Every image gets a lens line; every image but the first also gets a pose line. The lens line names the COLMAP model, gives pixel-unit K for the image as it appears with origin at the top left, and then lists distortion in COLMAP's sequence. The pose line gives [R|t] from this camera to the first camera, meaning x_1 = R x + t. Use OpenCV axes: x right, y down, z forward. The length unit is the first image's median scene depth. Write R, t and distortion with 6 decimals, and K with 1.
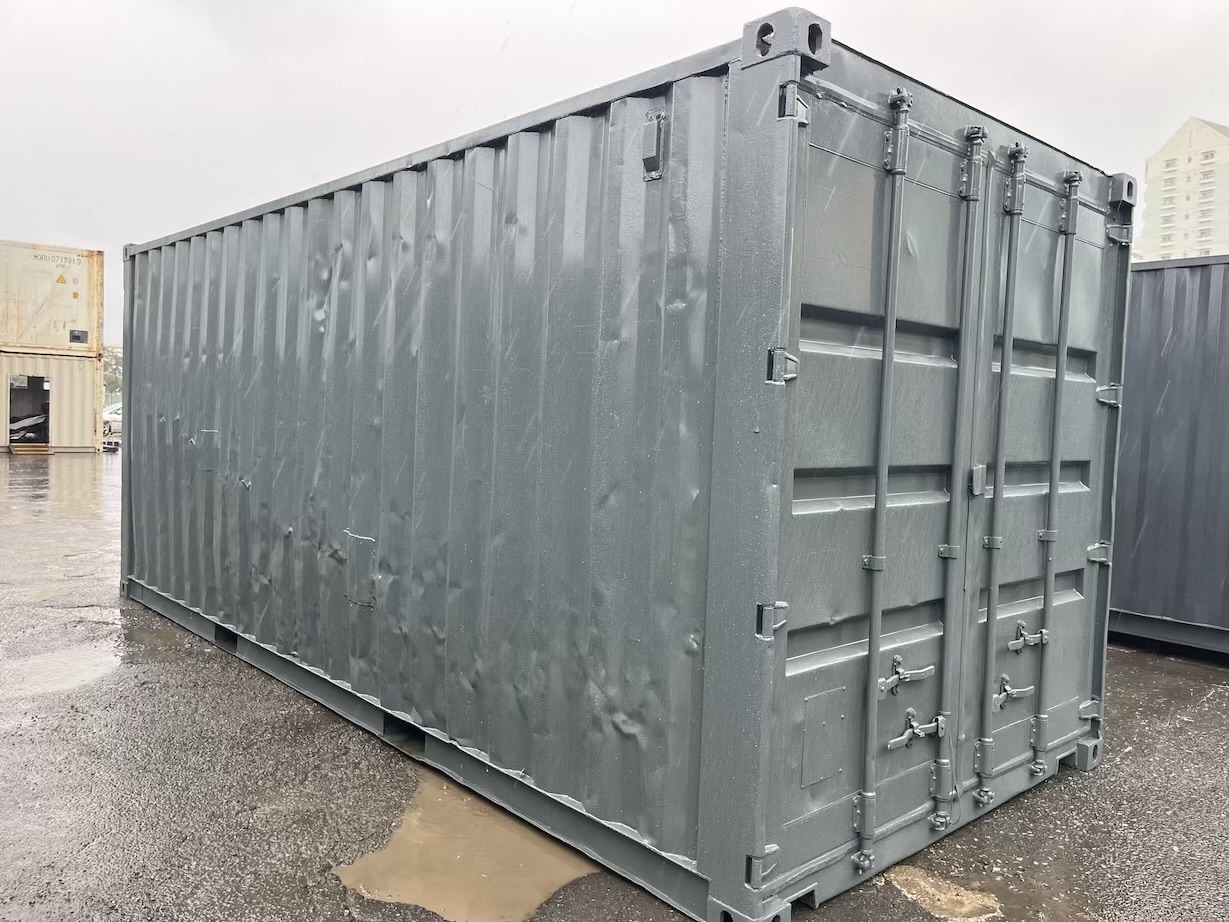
lens RADIAL K [[951.1, 0, 619.4], [0, 951.1, 459.8], [0, 0, 1]] dist [0.003634, -0.002720]
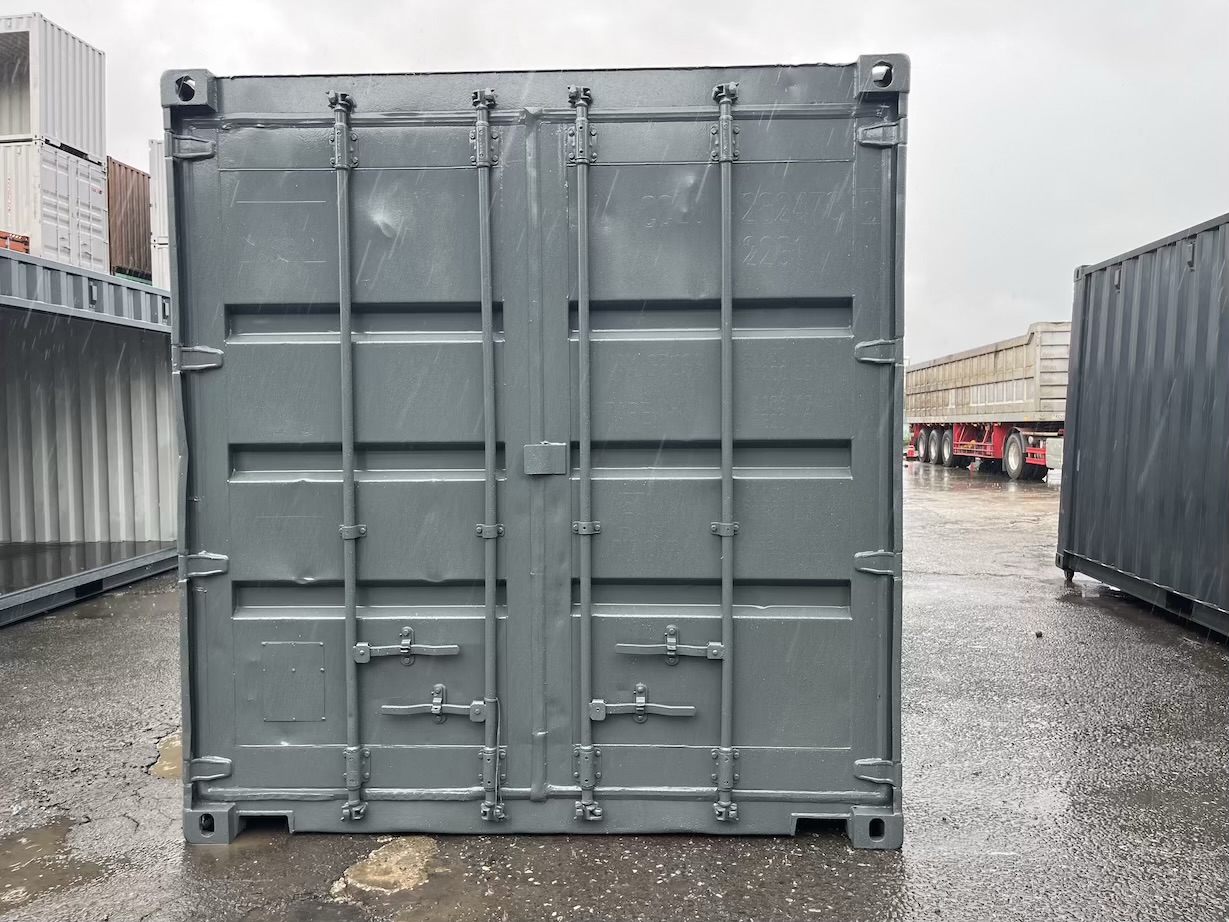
lens RADIAL K [[926.9, 0, 614.7], [0, 926.9, 455.2], [0, 0, 1]] dist [0.008050, 0.001511]
pose [[0.724009, -0.004991, -0.689773, 1.057965], [-0.001872, 0.999956, -0.009200, 0.026146], [0.689788, 0.007952, 0.723968, 0.391011]]
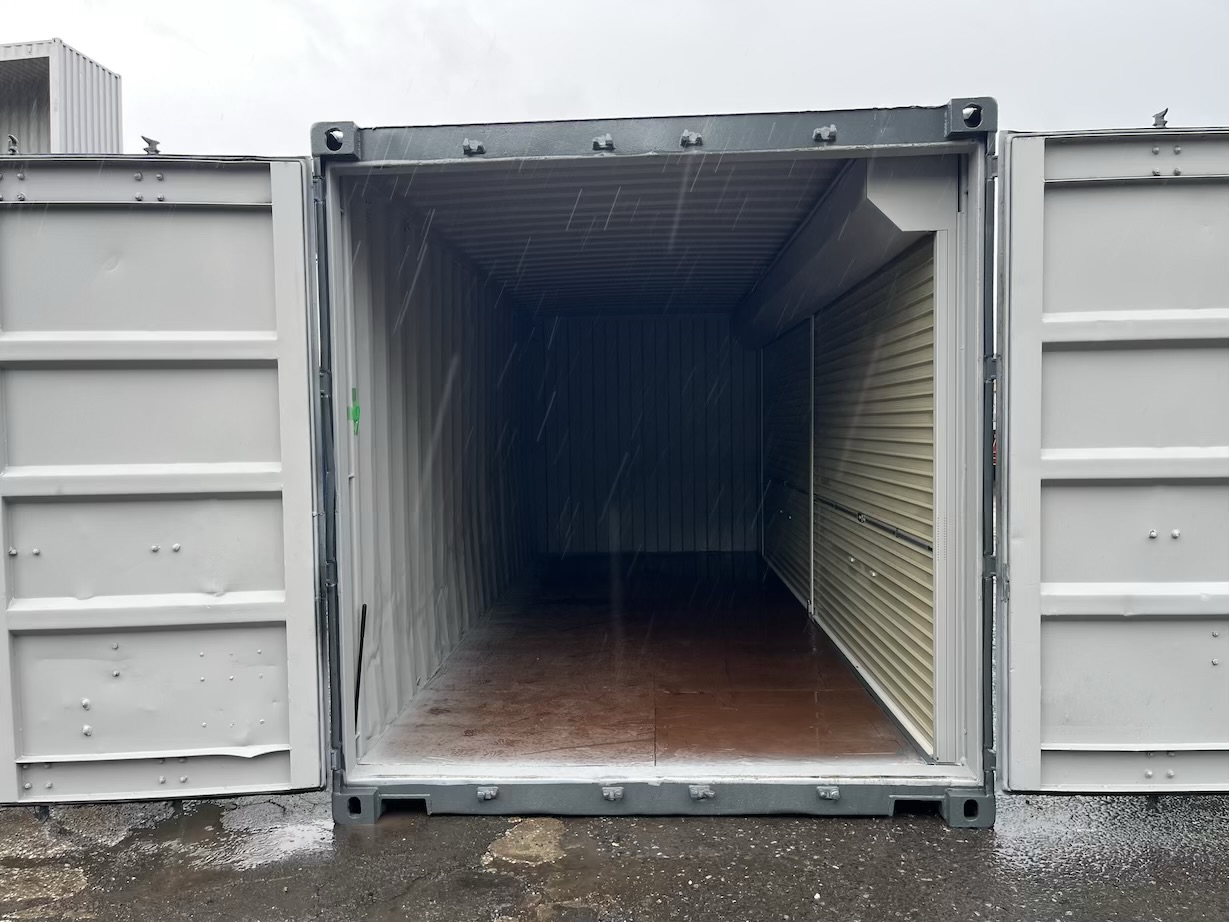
lens RADIAL K [[935.9, 0, 584.5], [0, 935.9, 463.3], [0, 0, 1]] dist [0.005770, -0.001467]
pose [[0.709071, -0.013286, -0.705012, 1.031064], [0.007676, 0.999909, -0.011124, 0.023729], [0.705095, 0.002476, 0.709109, 0.234407]]
